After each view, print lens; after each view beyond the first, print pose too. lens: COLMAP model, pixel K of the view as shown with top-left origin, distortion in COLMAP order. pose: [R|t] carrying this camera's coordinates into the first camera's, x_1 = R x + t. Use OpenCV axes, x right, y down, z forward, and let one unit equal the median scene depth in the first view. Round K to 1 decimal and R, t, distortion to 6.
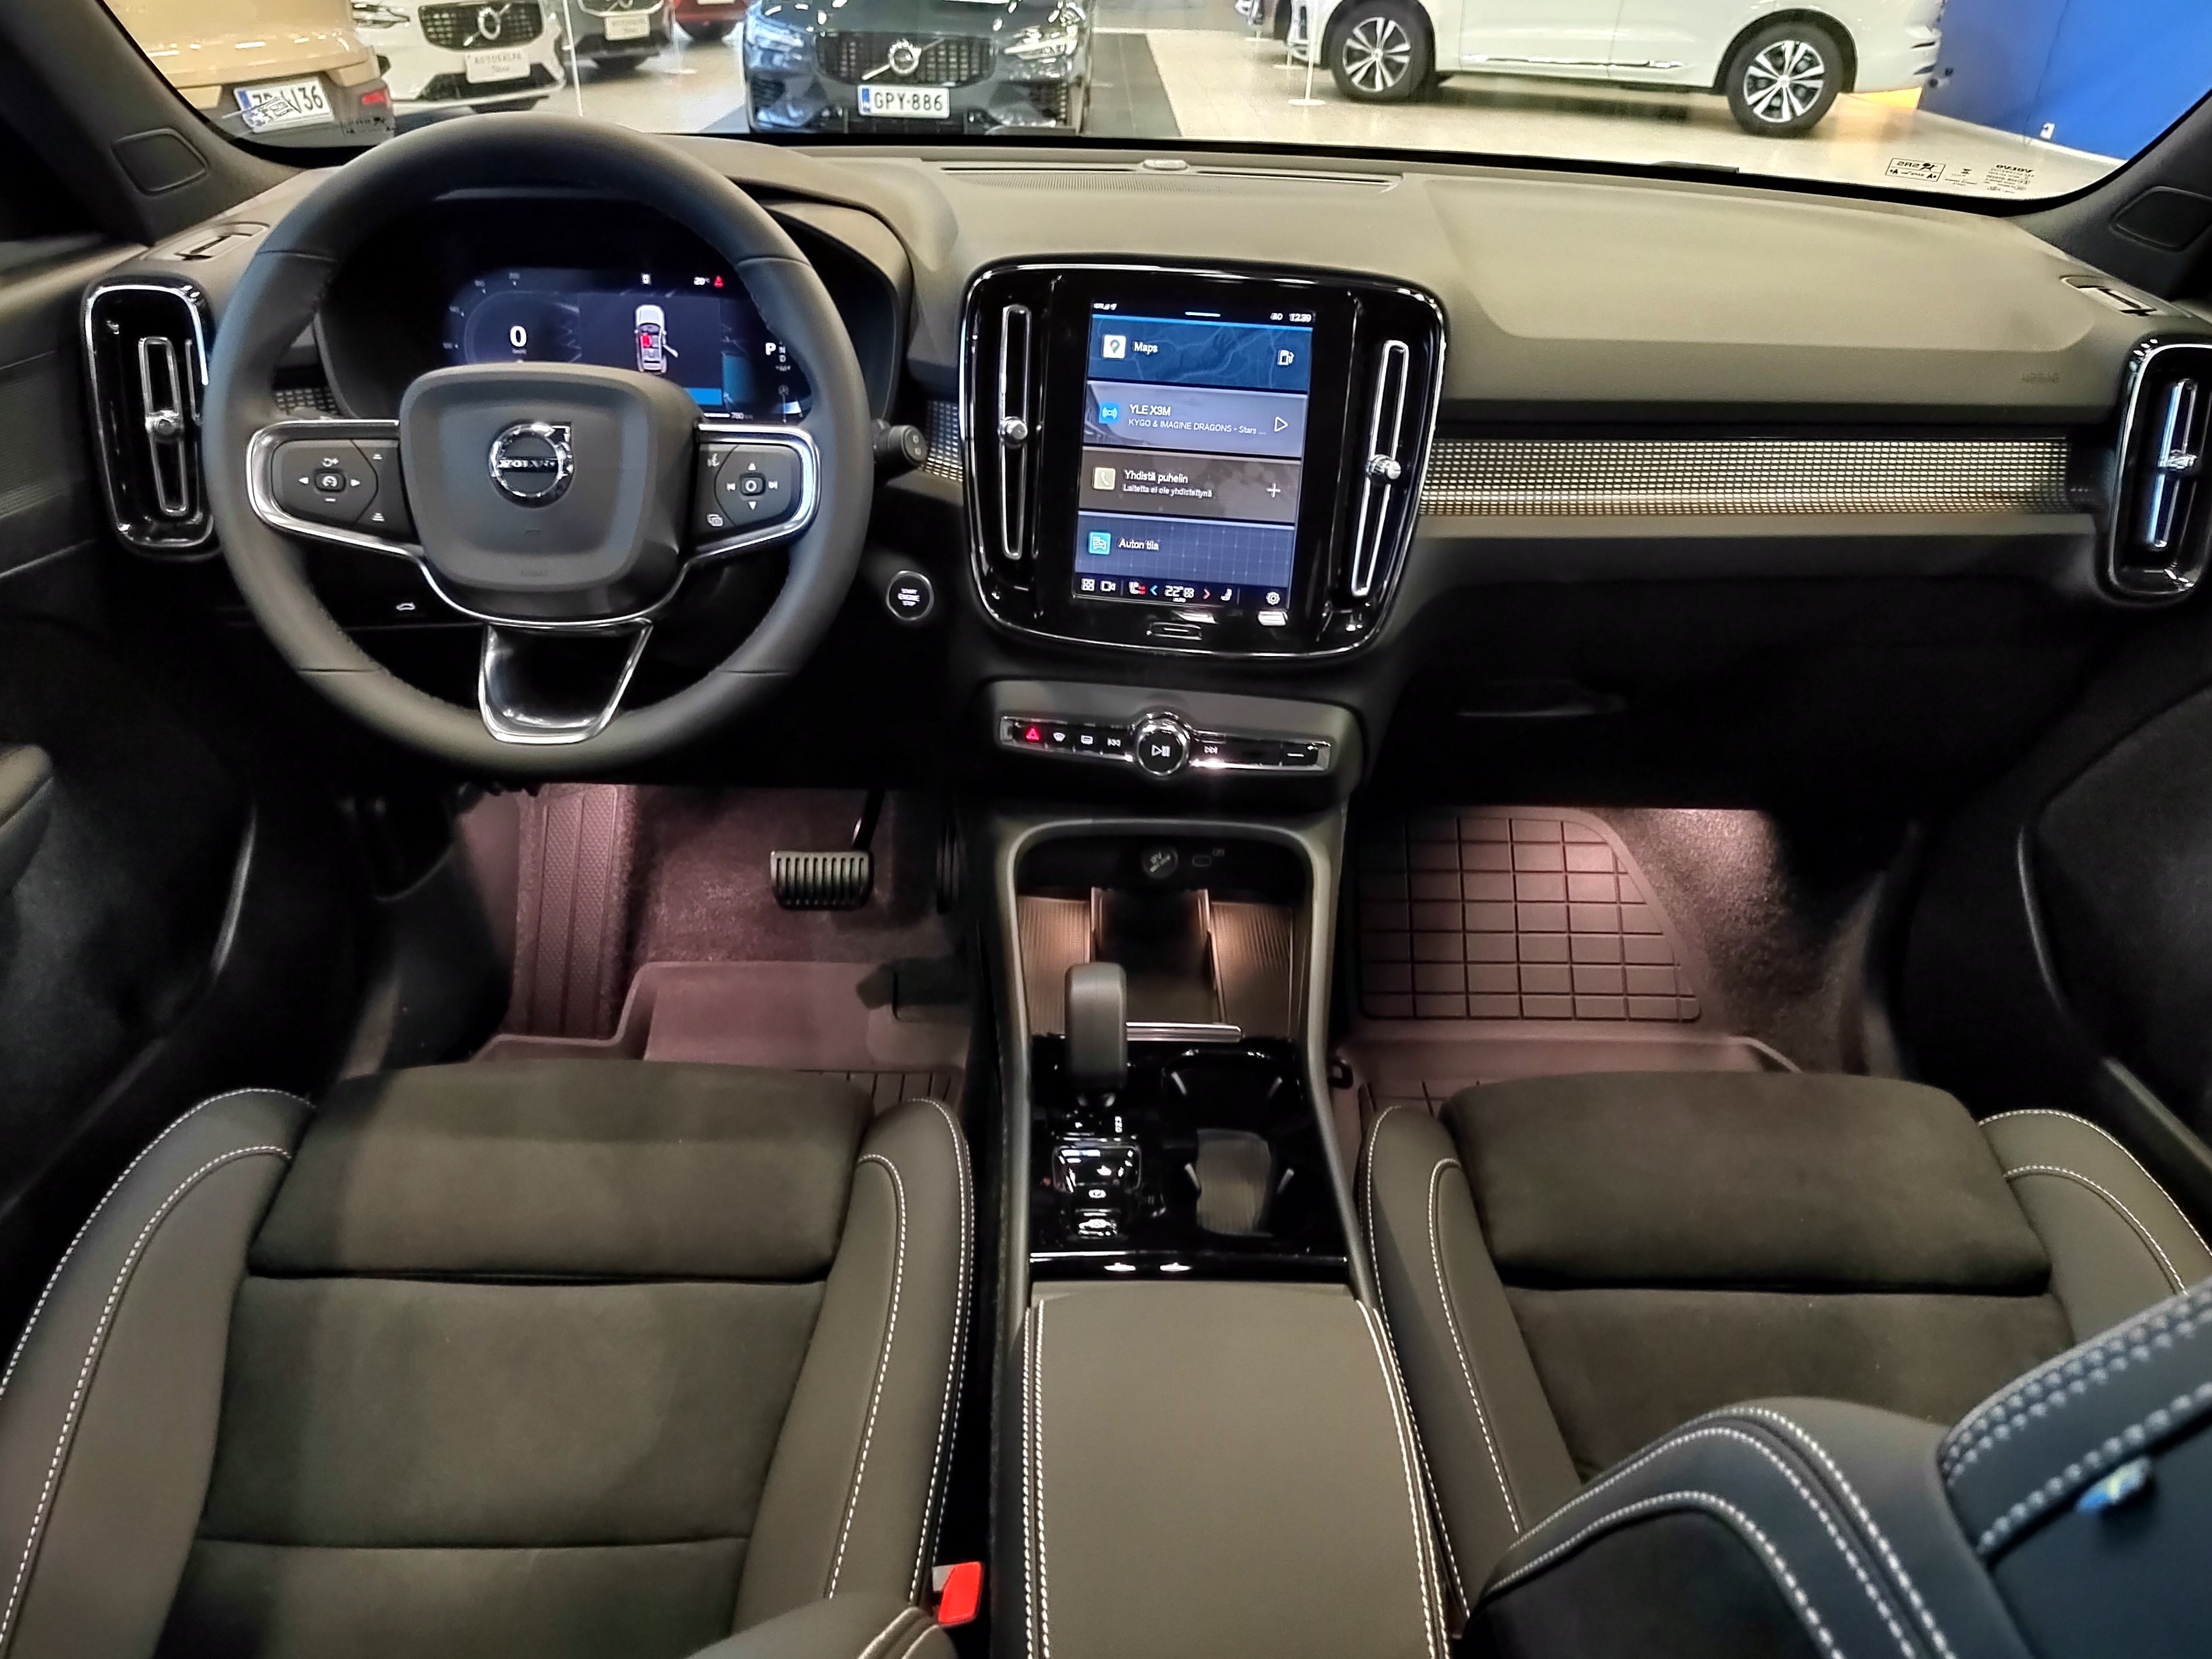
lens RADIAL K [[1489.2, 0, 1081.1], [0, 1489.2, 809.2], [0, 0, 1]] dist [0.020676, -0.001090]
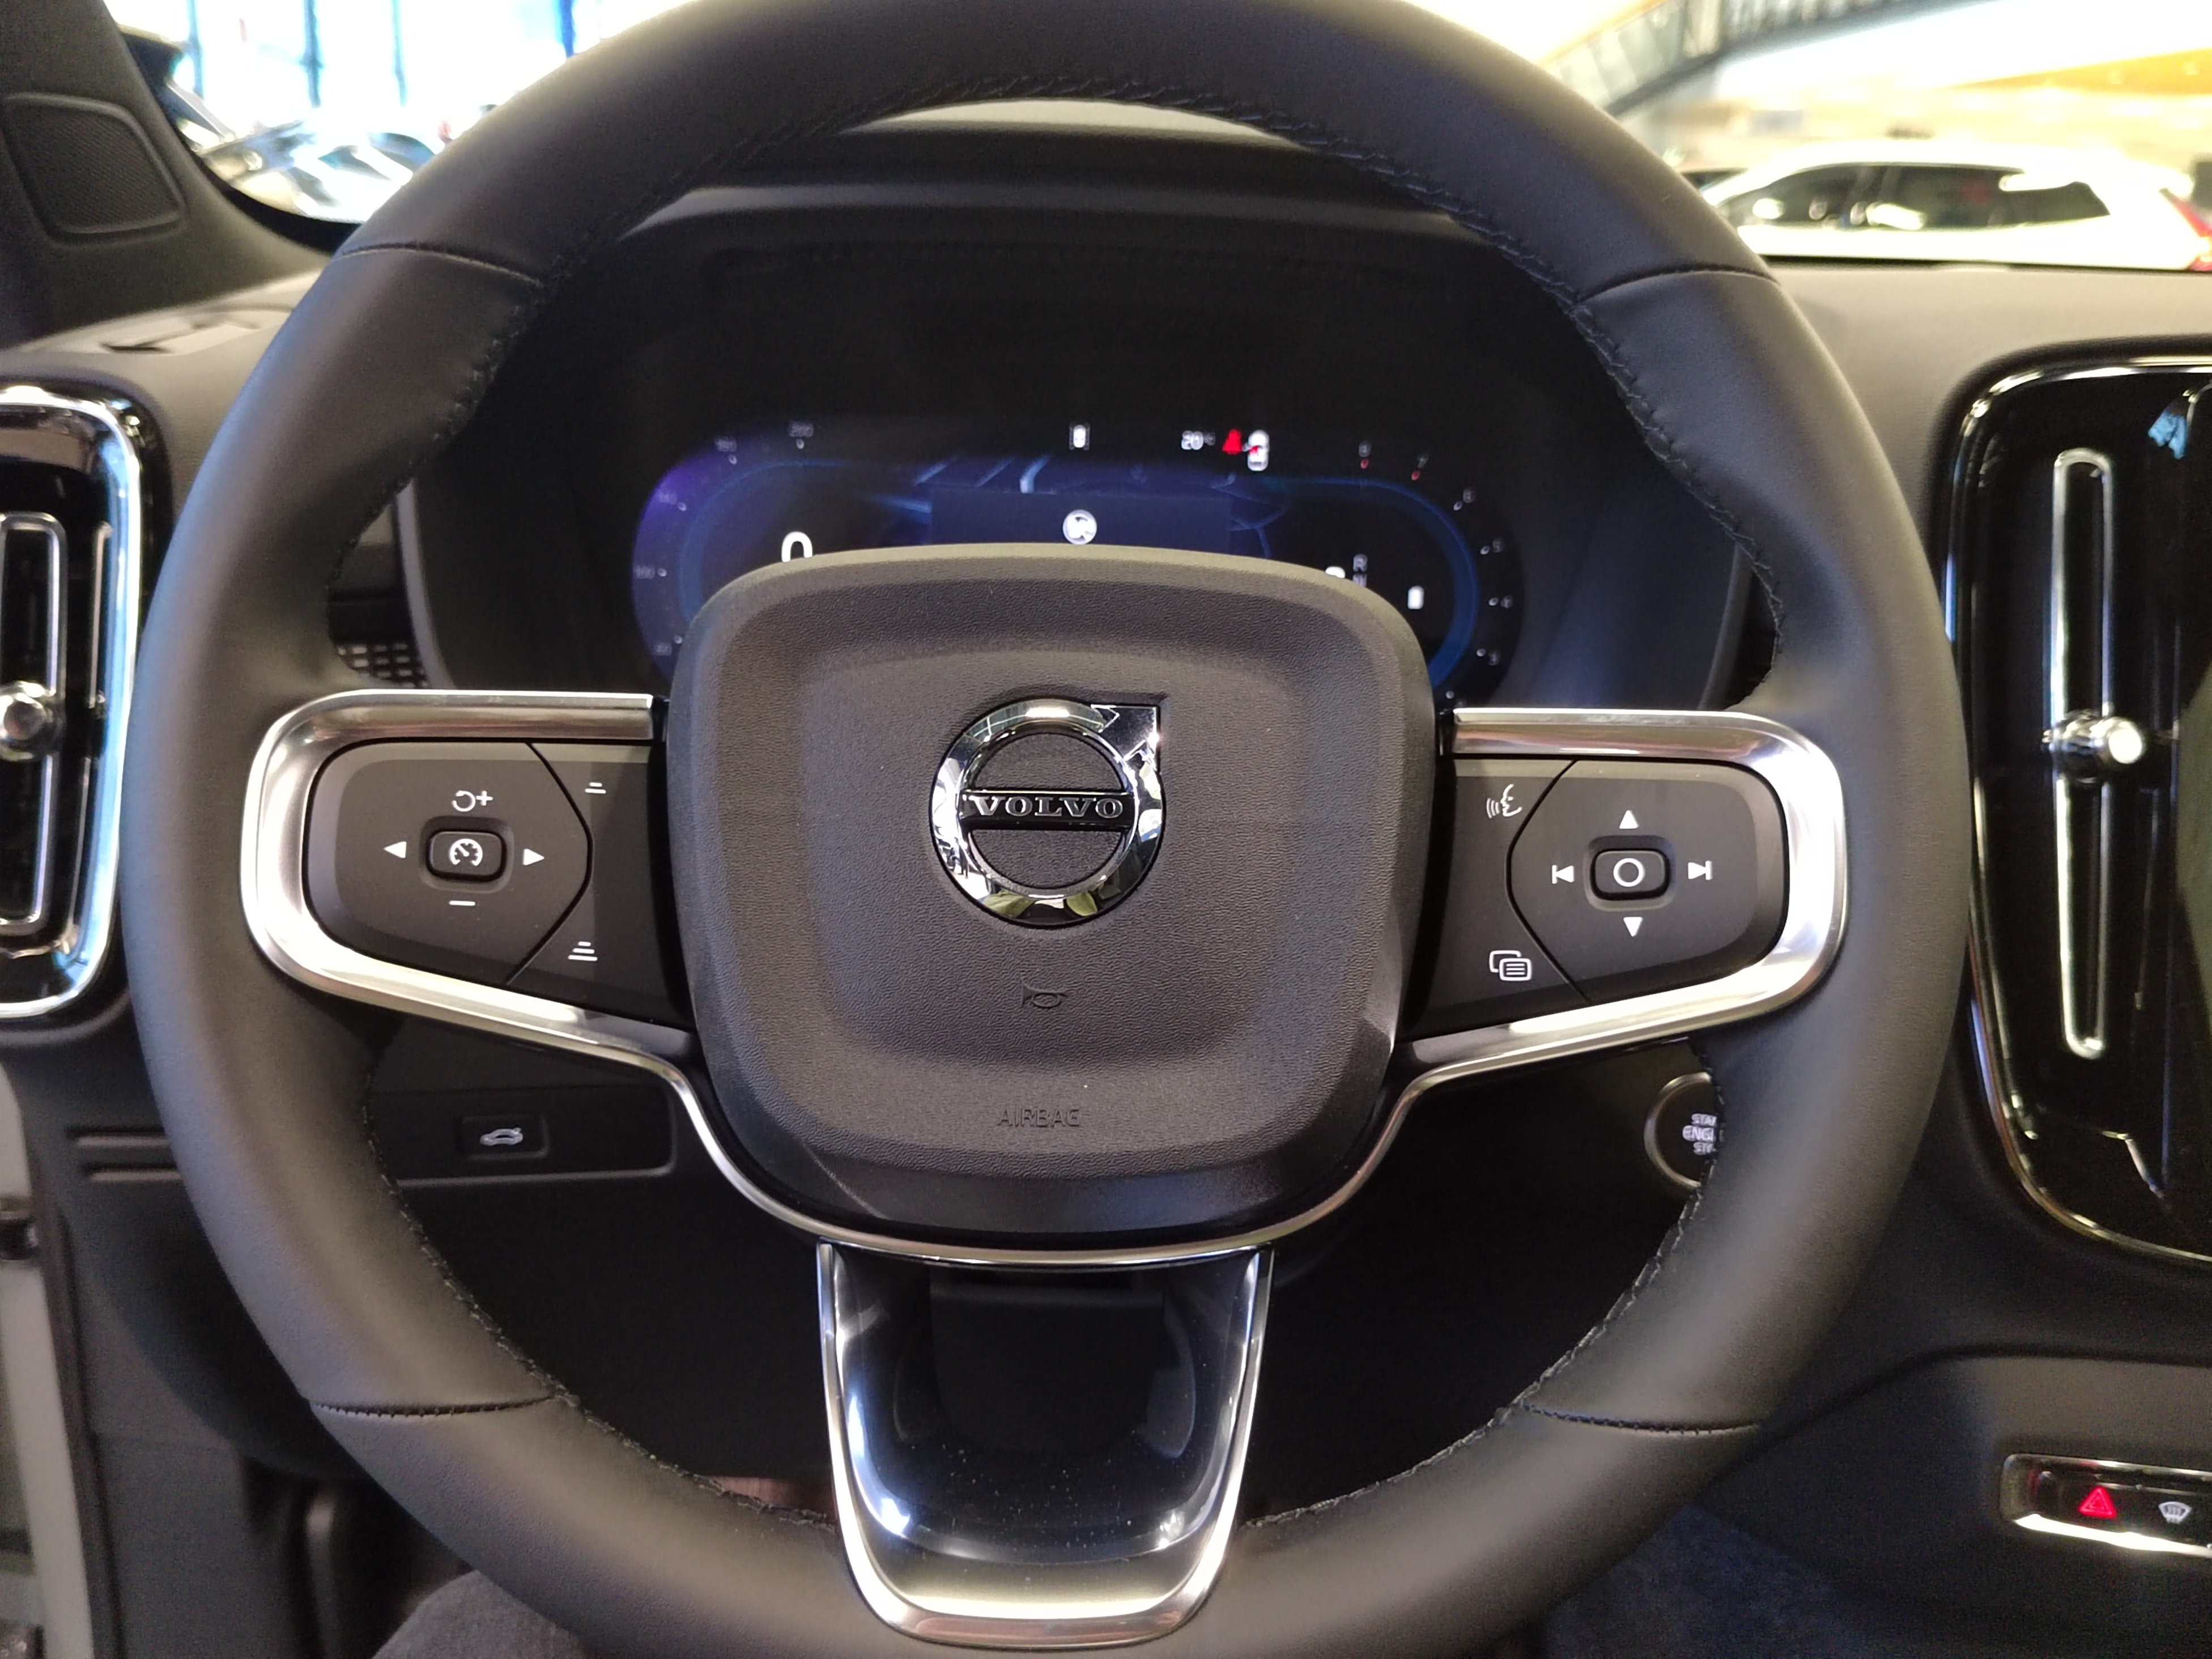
lens RADIAL K [[1961.3, 0, 1106.0], [0, 1961.3, 829.5], [0, 0, 1]] dist [-0.174708, 0.544272]
pose [[0.999820, 0.008224, -0.017082, -0.299252], [-0.011991, 0.972227, -0.233733, -0.103978], [0.014685, 0.233895, 0.972151, 0.485467]]
